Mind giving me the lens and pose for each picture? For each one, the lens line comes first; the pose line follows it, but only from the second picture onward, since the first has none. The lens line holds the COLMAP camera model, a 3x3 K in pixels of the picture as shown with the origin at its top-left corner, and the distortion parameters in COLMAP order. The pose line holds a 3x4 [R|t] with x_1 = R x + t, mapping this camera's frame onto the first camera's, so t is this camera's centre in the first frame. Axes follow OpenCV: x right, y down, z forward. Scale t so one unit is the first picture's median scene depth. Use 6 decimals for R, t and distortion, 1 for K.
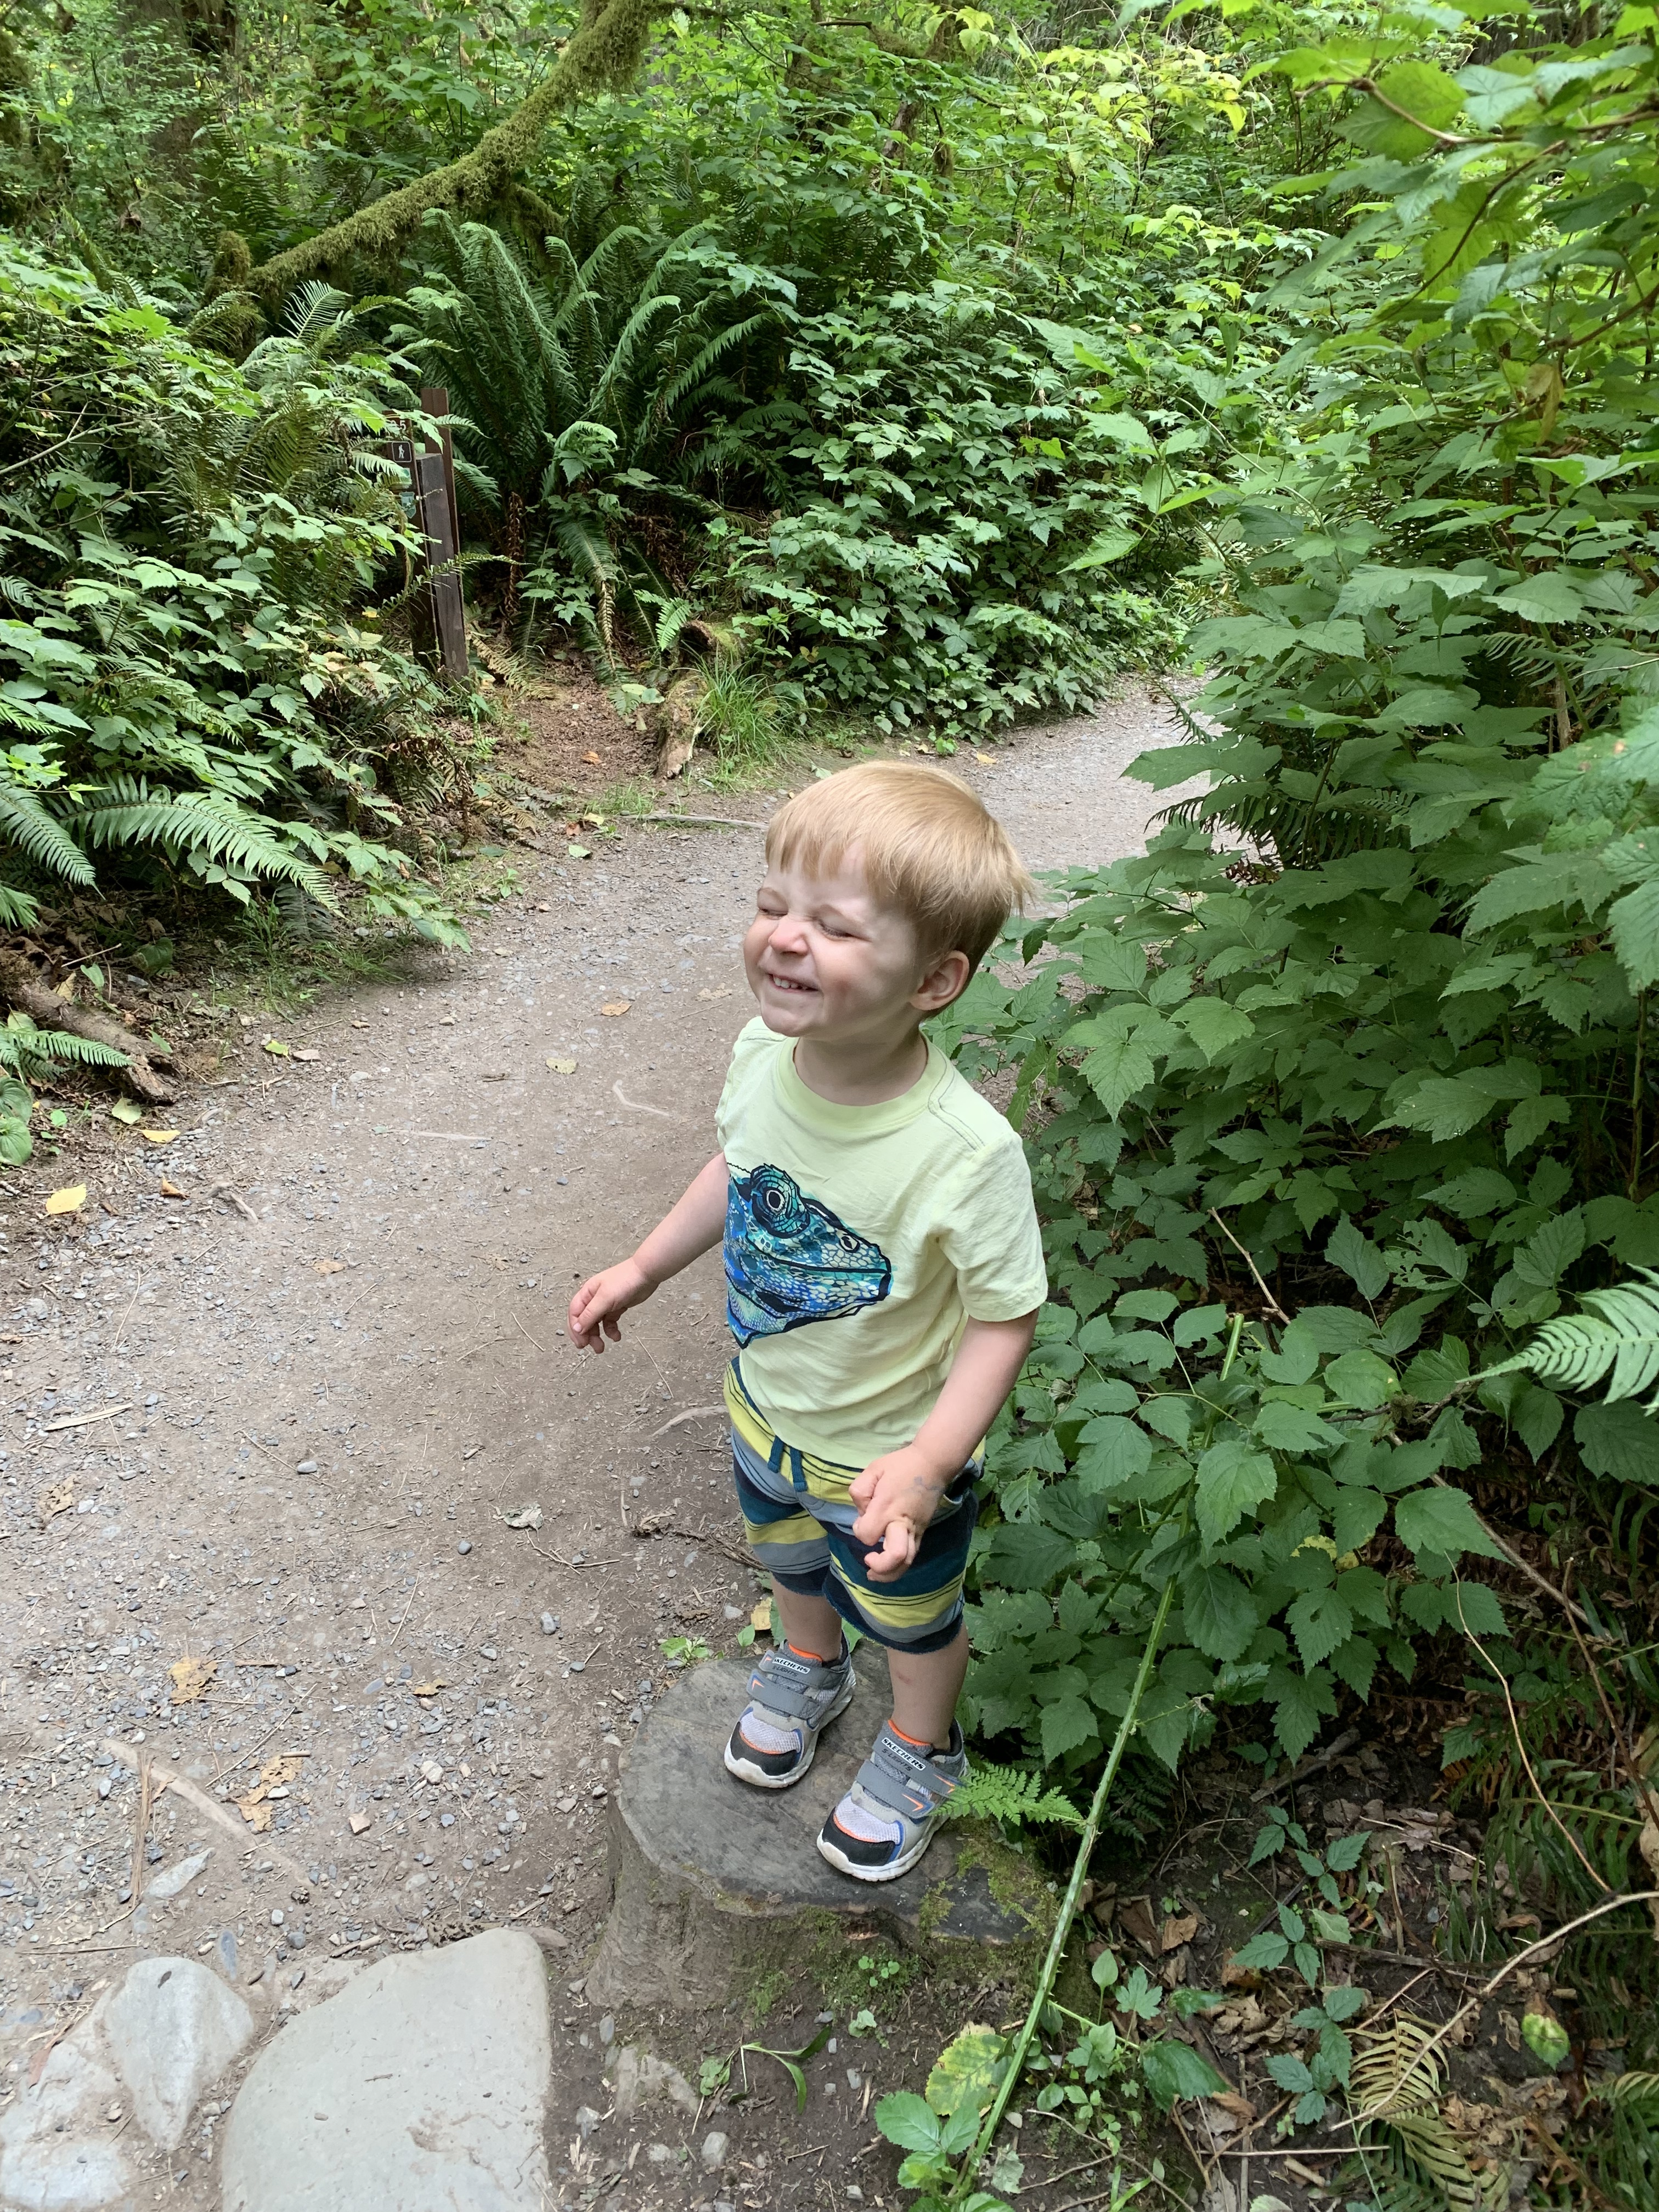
lens RADIAL K [[1697.6, 0, 823.8], [0, 1697.6, 1109.9], [0, 0, 1]] dist [0.009694, -0.010808]
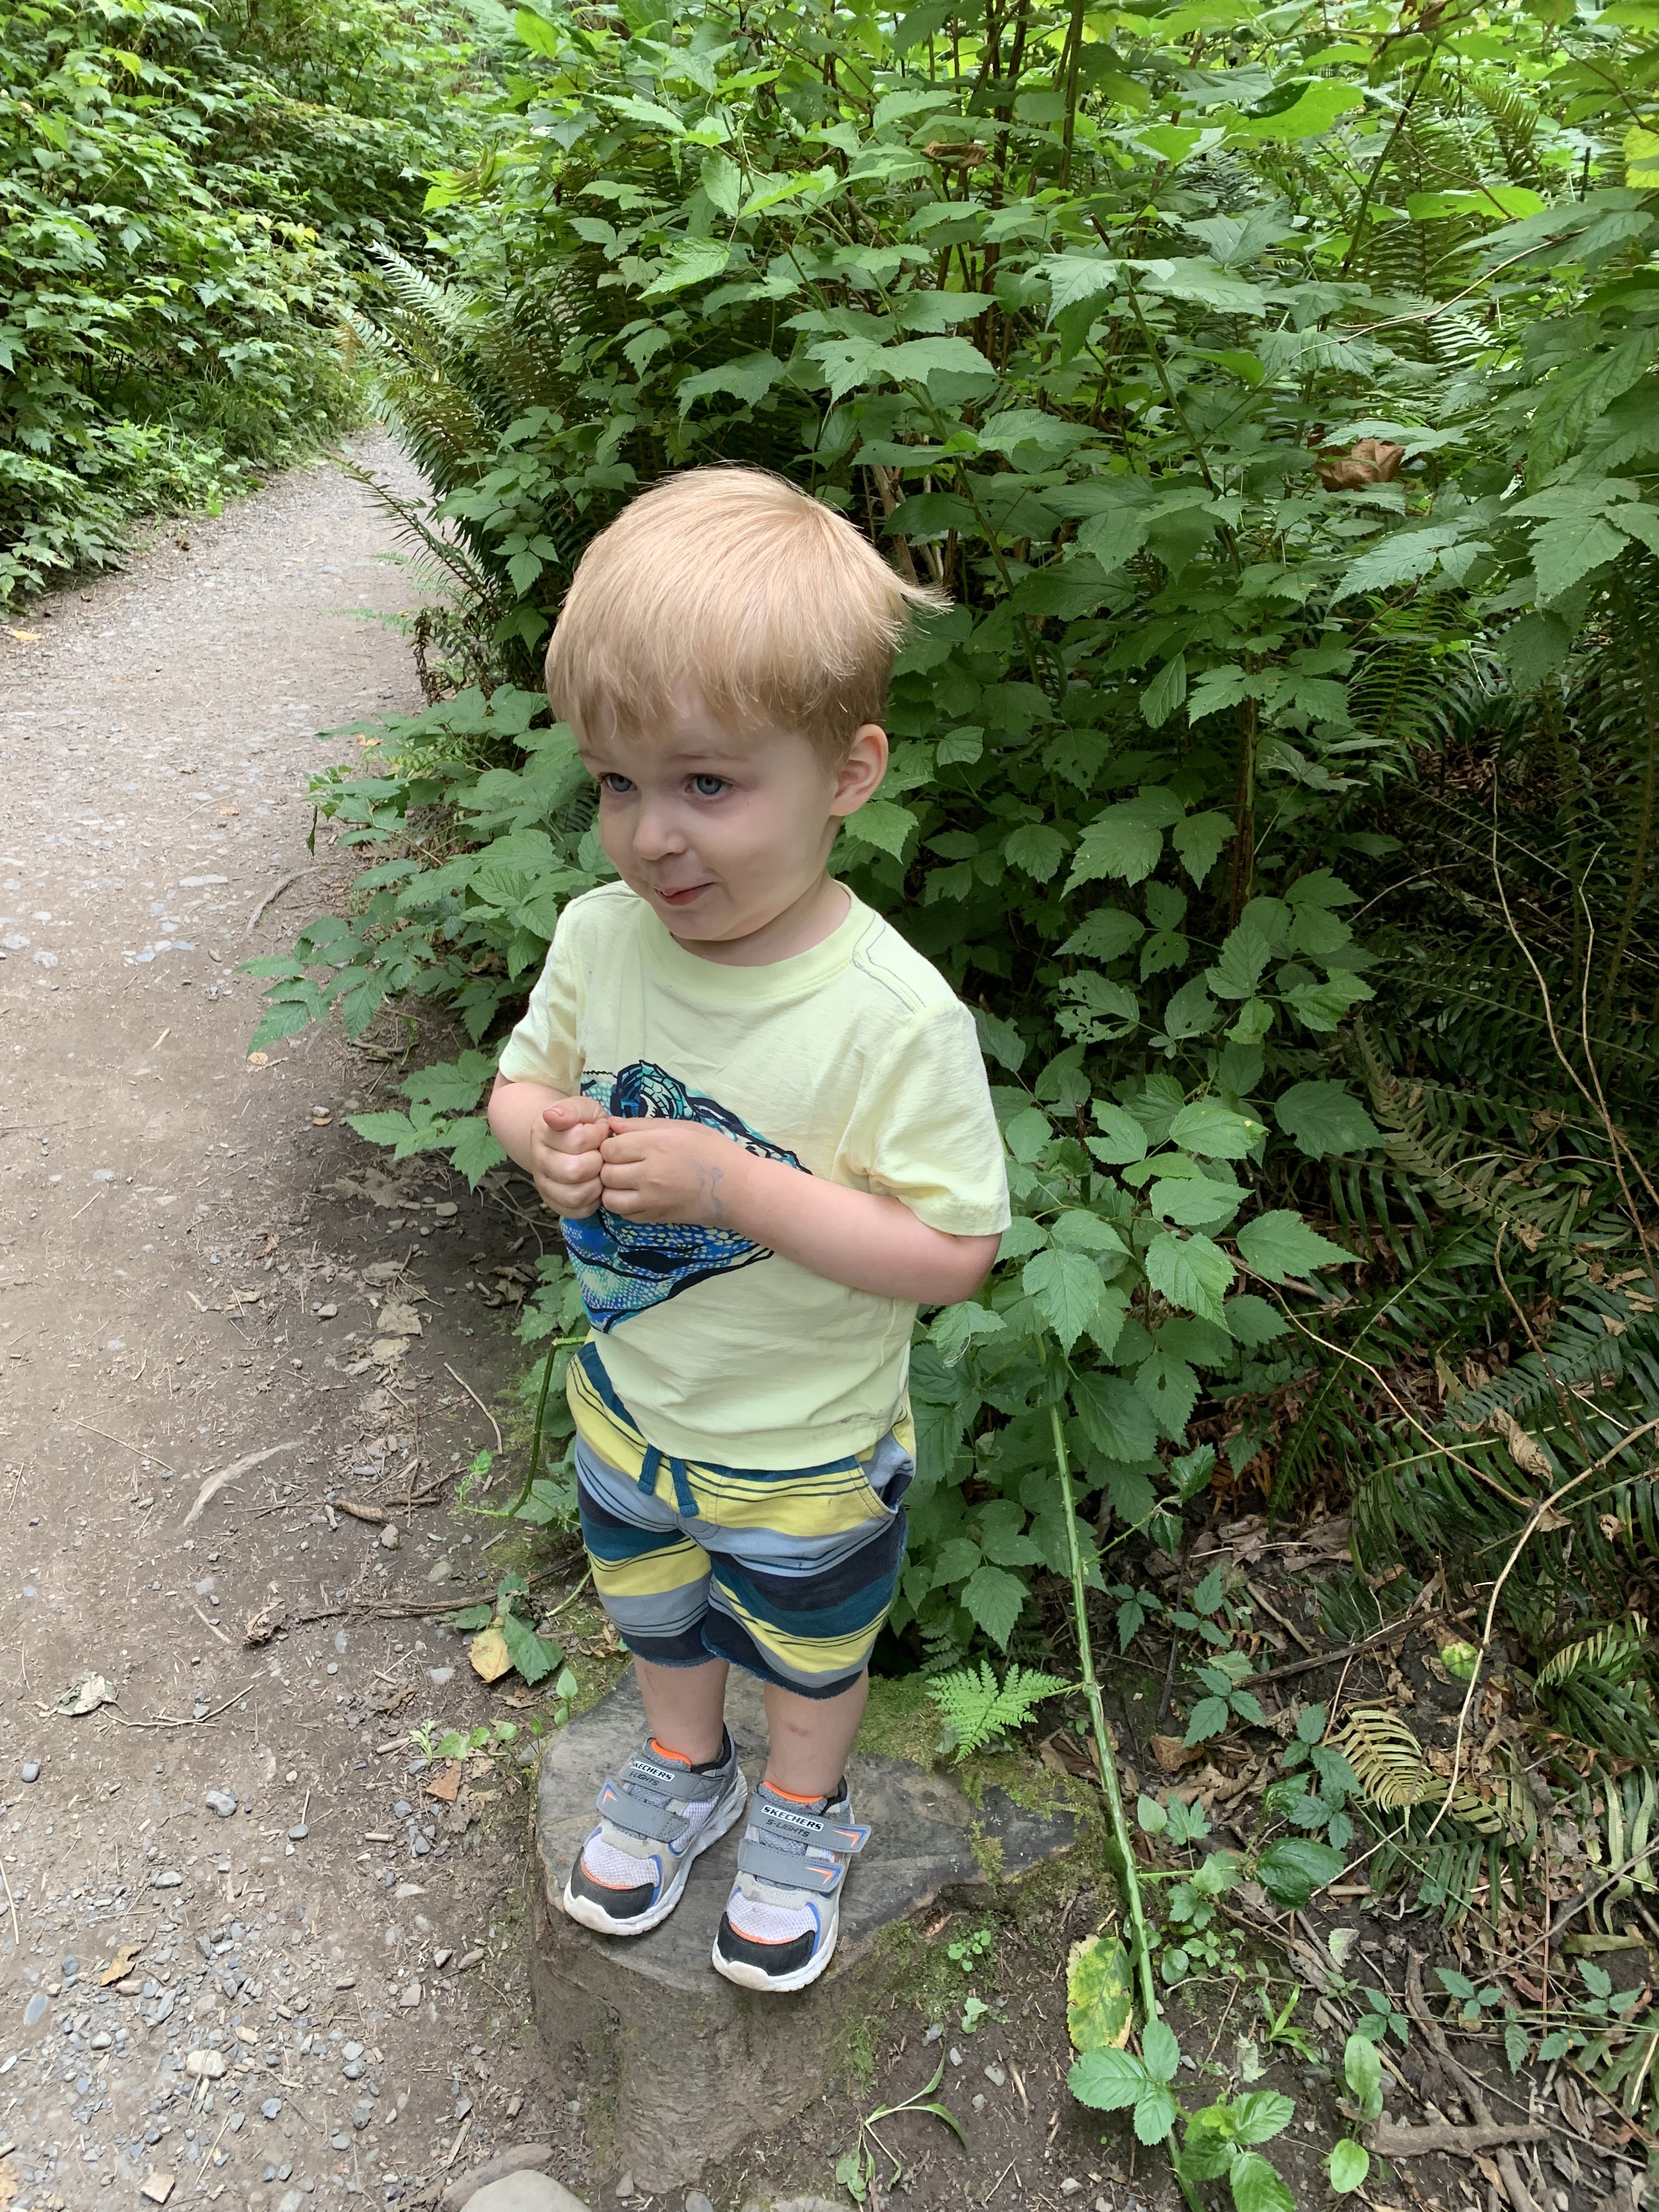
lens RADIAL K [[1697.6, 0, 837.4], [0, 1697.6, 1095.6], [0, 0, 1]] dist [0.009694, -0.010808]
pose [[0.798011, -0.295219, 0.525381, -0.223764], [0.253104, 0.955362, 0.152387, -0.039939], [-0.546916, 0.011369, 0.837110, 0.193405]]
